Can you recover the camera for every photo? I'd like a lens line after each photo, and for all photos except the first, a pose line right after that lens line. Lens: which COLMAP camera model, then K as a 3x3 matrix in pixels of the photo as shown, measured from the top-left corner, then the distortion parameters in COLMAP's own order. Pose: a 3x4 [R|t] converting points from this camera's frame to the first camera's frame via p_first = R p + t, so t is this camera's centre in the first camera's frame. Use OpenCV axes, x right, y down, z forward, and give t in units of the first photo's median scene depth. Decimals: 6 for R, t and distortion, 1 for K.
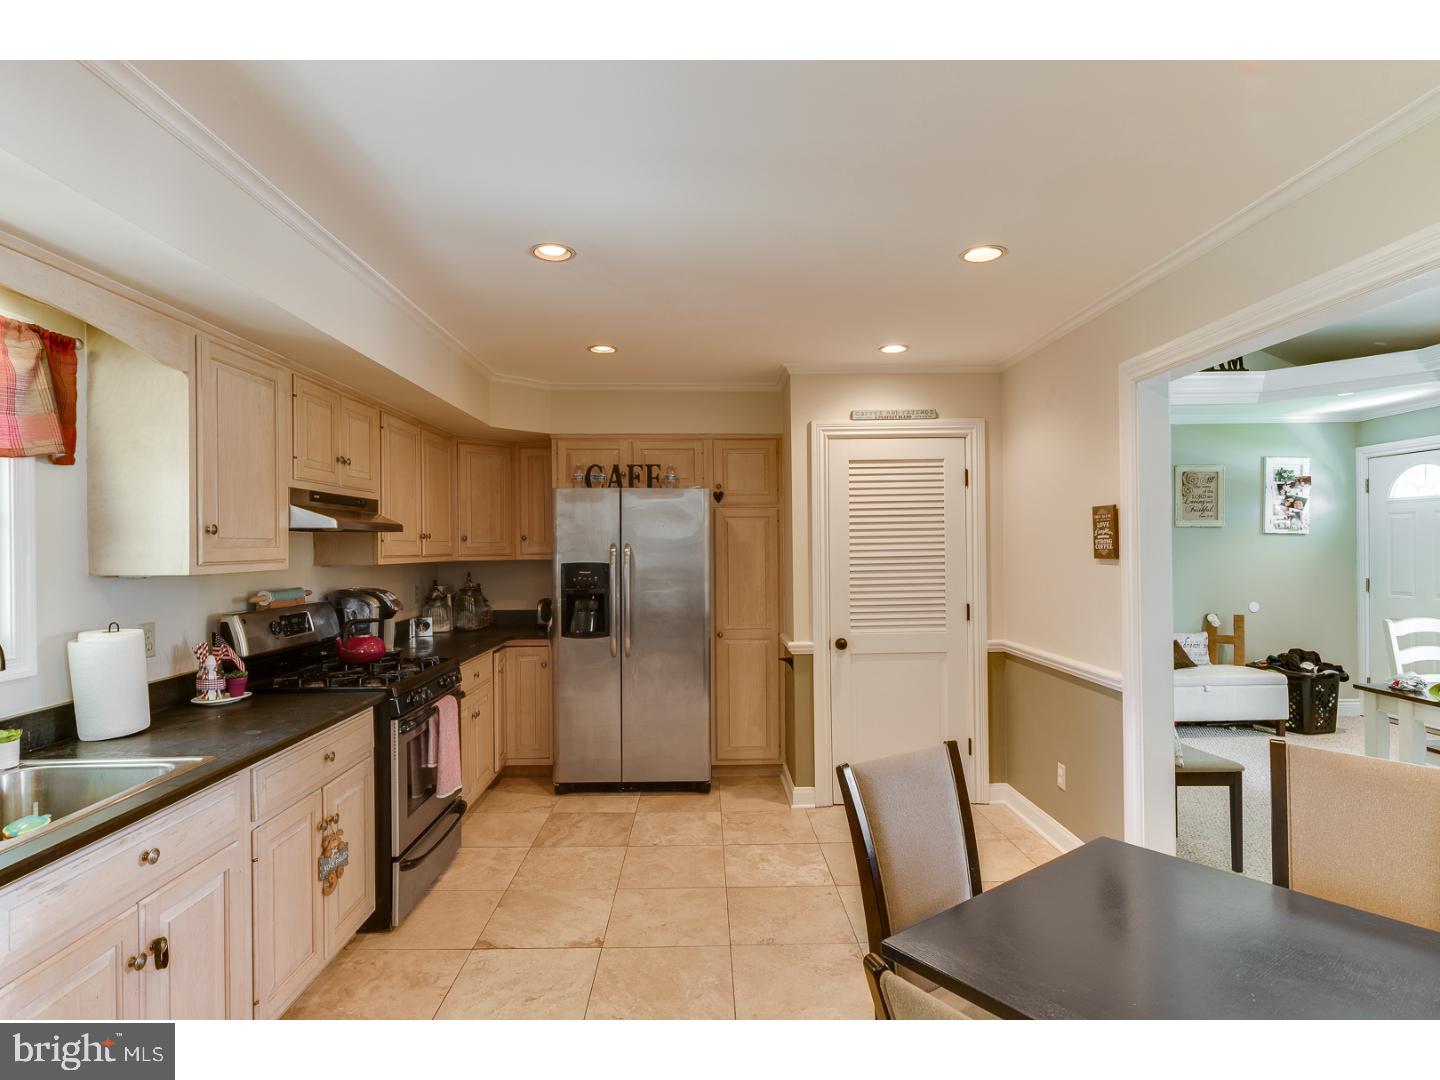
lens RADIAL K [[738.6, 0, 720.0], [0, 738.6, 540.0], [0, 0, 1]] dist [0.002629, 0.000843]
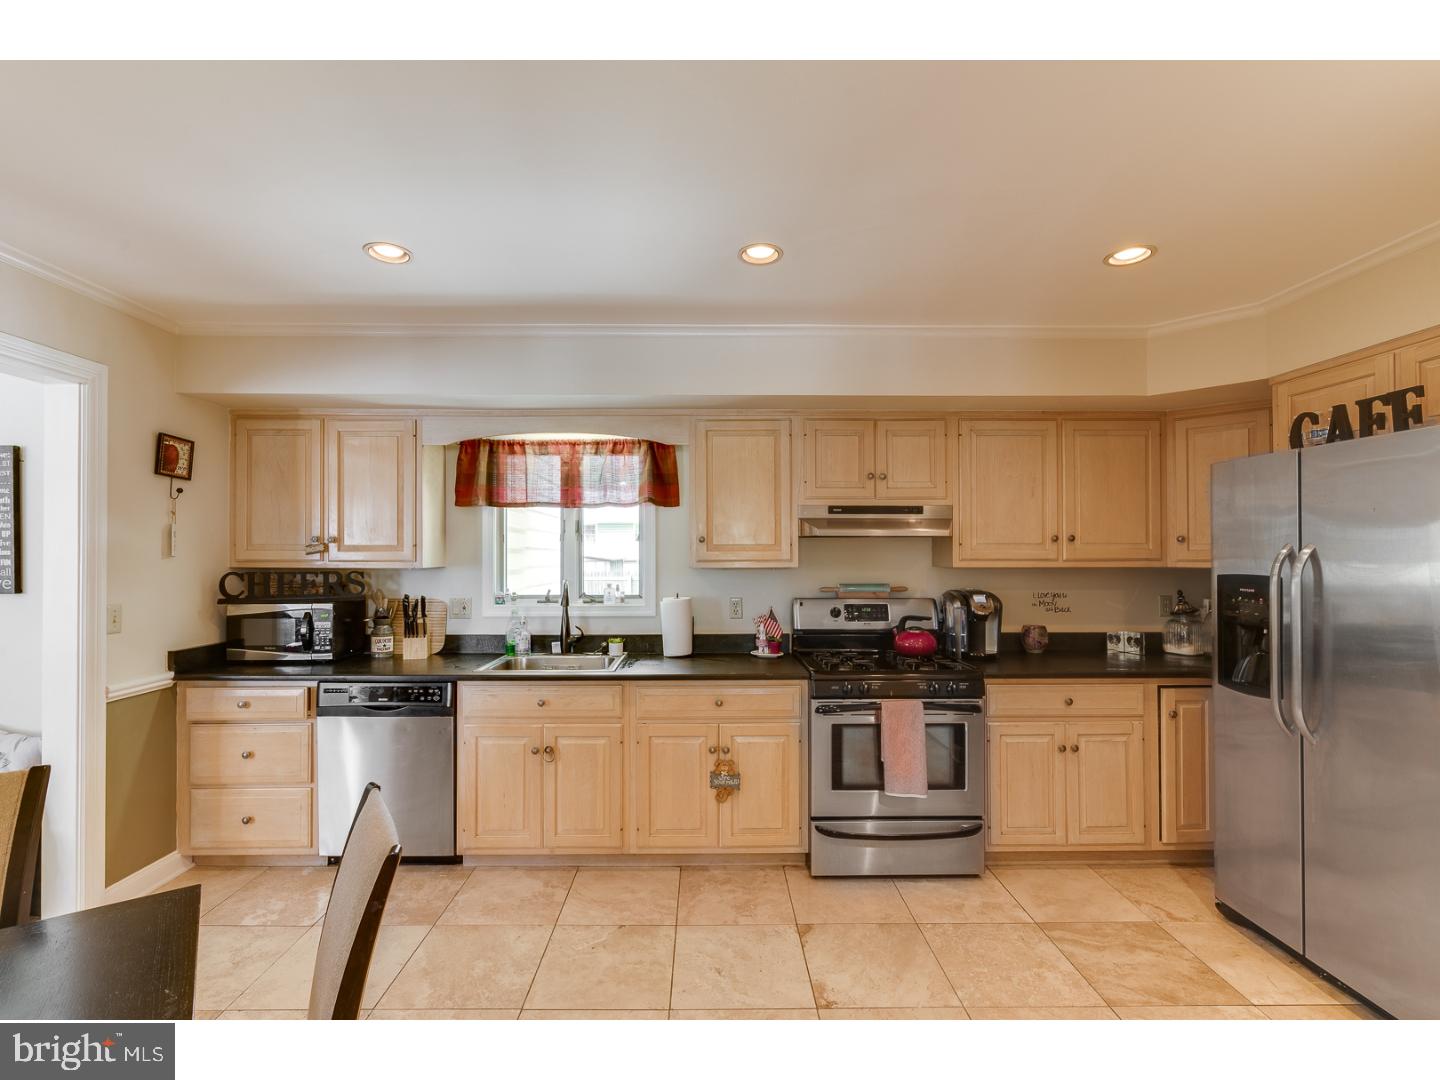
lens RADIAL K [[654.6, 0, 716.9], [0, 654.6, 542.4], [0, 0, 1]] dist [-0.008709, 0.000159]
pose [[-0.003722, -0.011423, -0.999928, 0.420849], [0.011224, 0.999871, -0.011464, 0.004528], [0.999930, -0.011266, -0.003593, 0.604101]]
